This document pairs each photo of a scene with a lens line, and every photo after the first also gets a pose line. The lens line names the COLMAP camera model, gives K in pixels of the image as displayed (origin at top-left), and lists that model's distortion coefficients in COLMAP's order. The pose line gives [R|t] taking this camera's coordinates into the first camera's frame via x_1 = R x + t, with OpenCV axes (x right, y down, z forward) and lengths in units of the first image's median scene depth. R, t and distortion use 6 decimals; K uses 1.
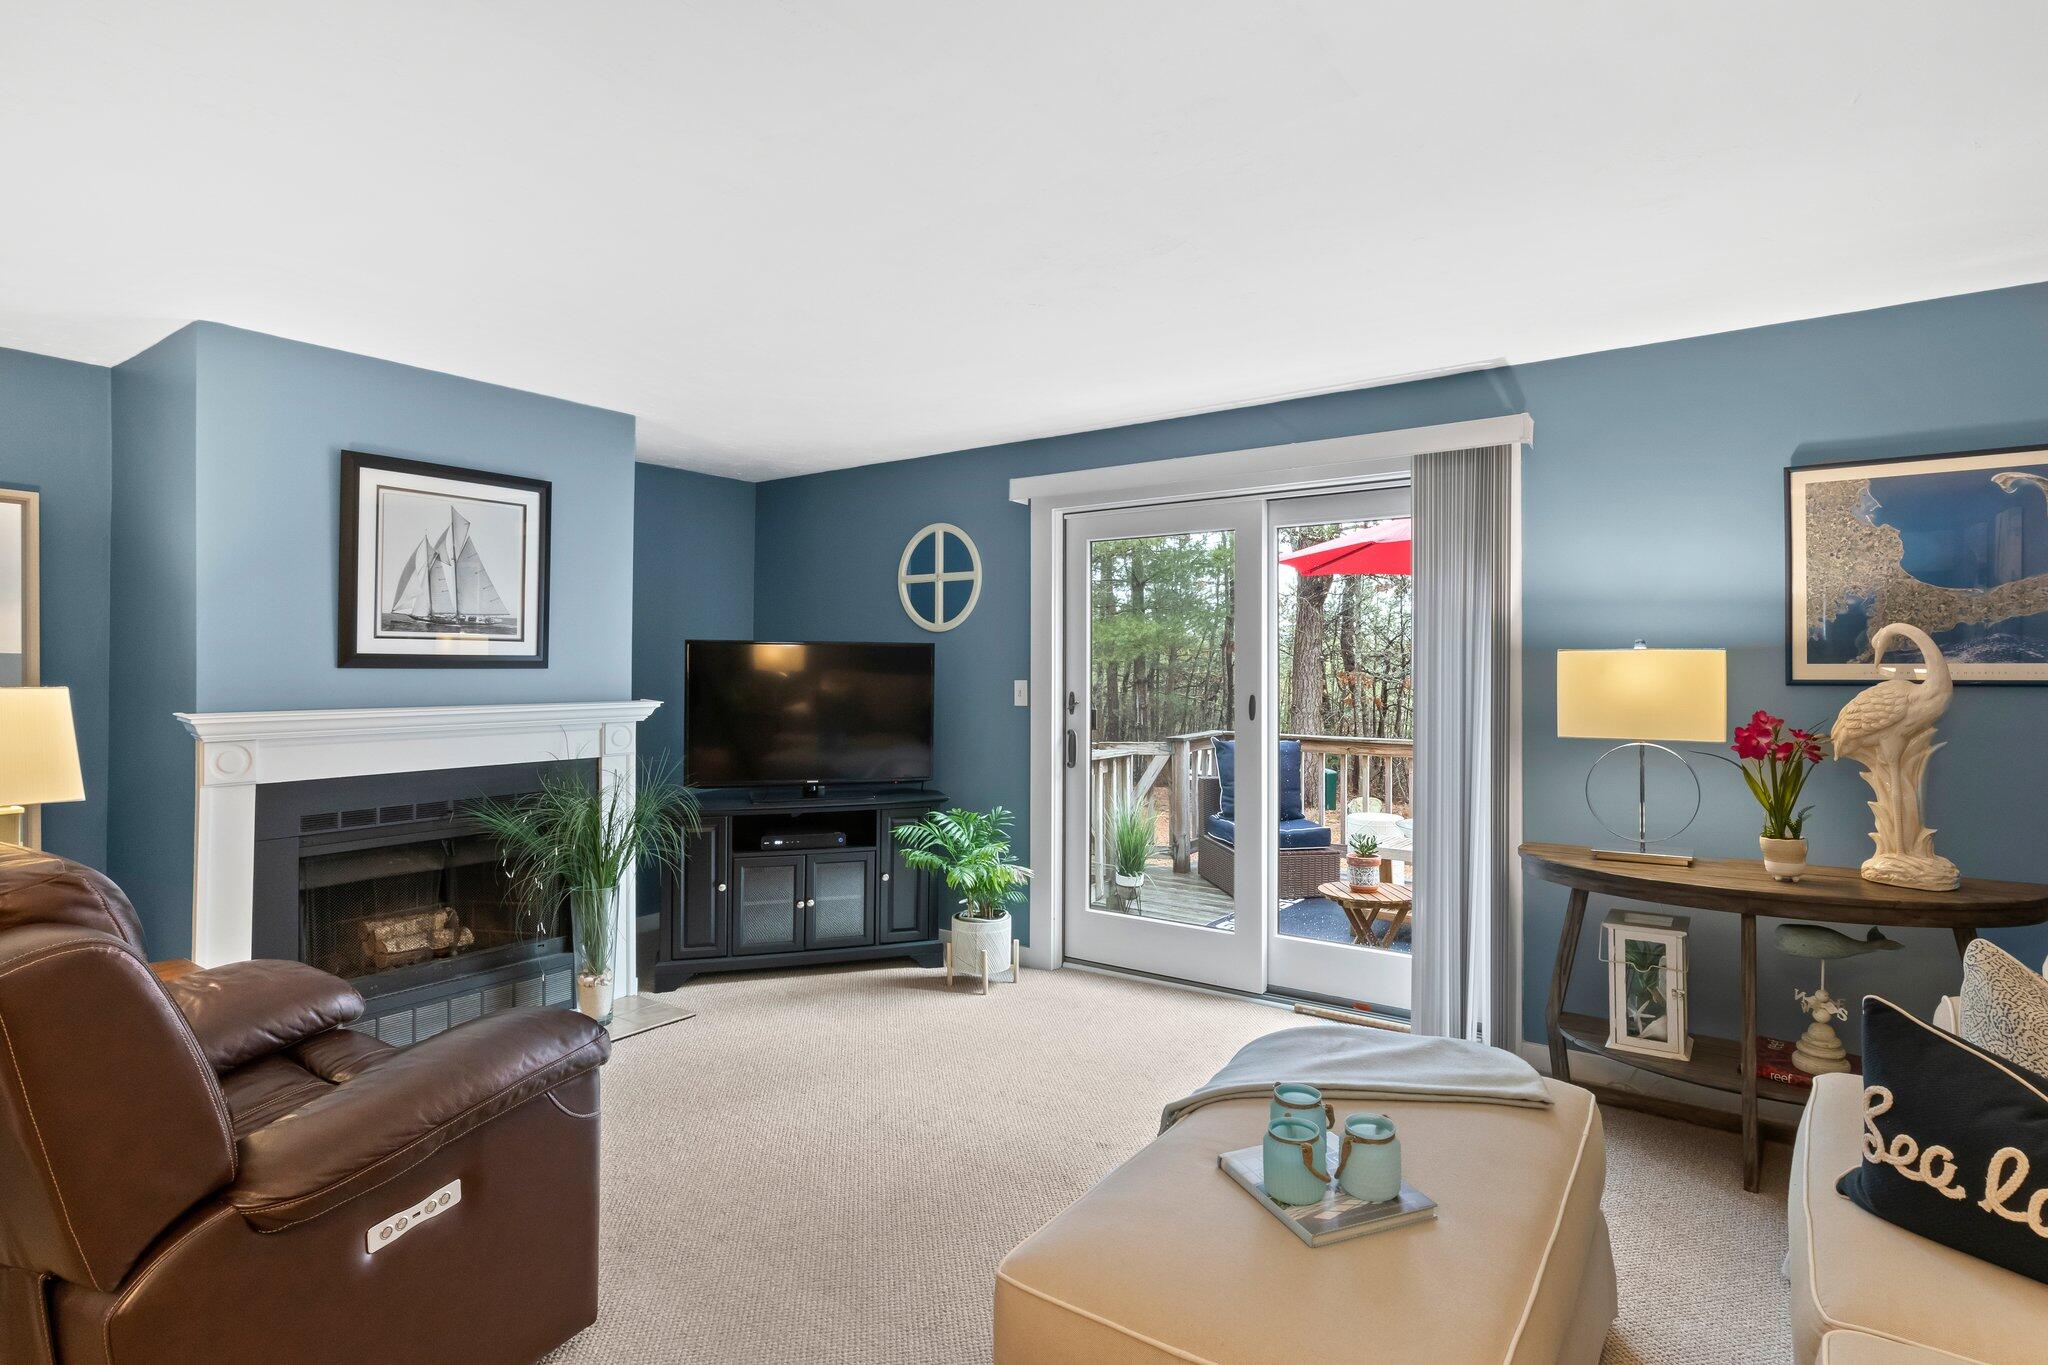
lens RADIAL K [[1040.2, 0, 1041.7], [0, 1040.2, 658.0], [0, 0, 1]] dist [-0.009481, -0.000376]
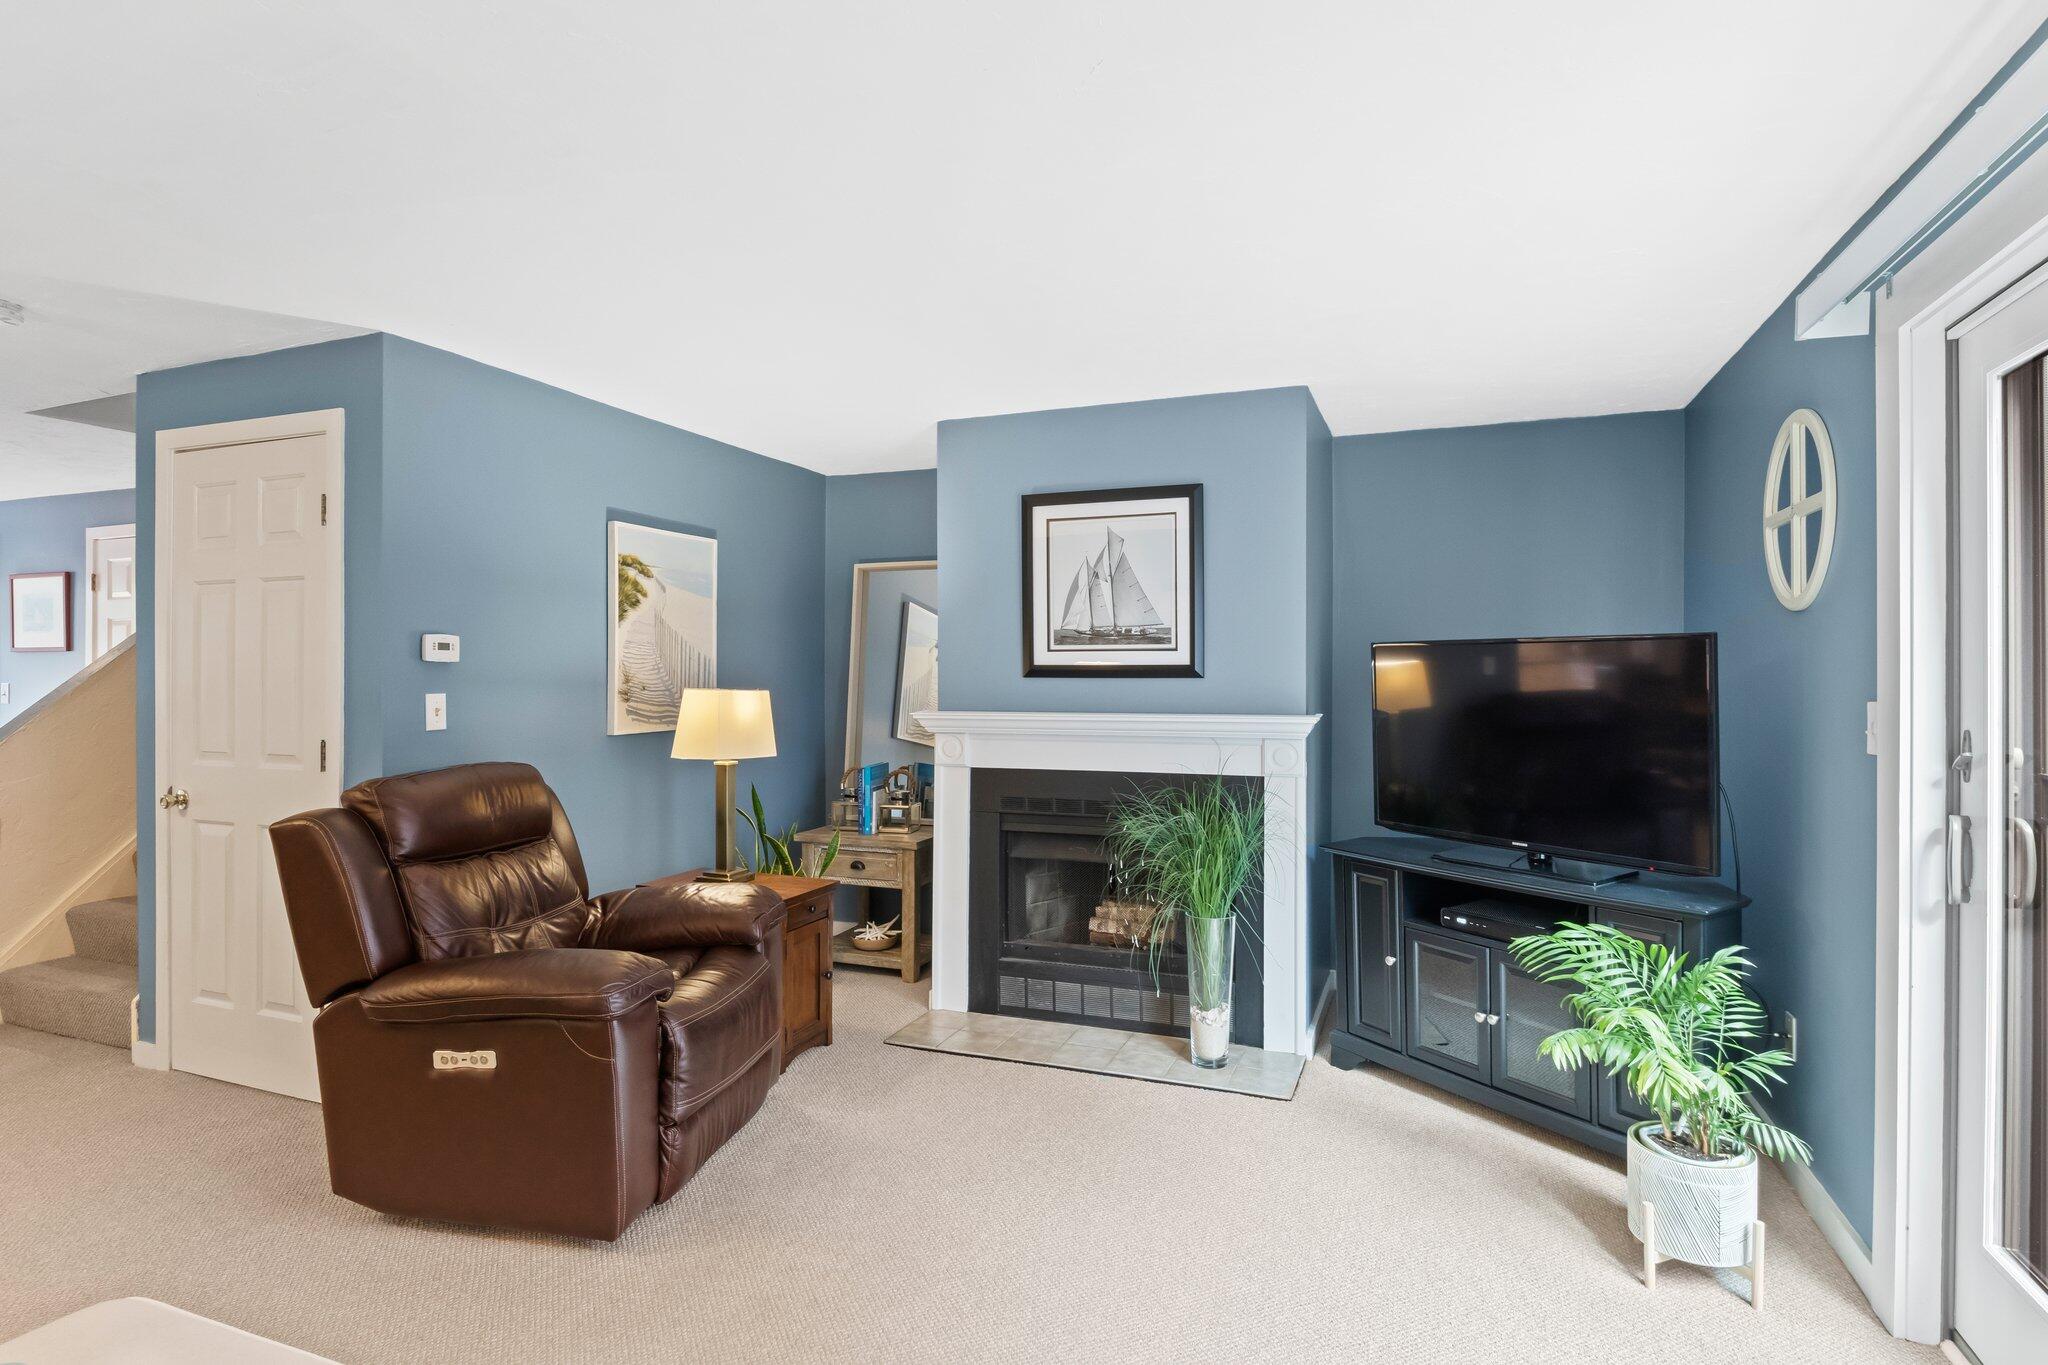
lens RADIAL K [[1040.2, 0, 1015.8], [0, 1040.2, 671.7], [0, 0, 1]] dist [-0.009481, -0.000376]
pose [[0.237238, -0.003946, -0.971444, 0.449489], [0.010392, 0.999945, -0.001524, 0.004301], [0.971396, -0.009734, 0.237266, 0.647292]]
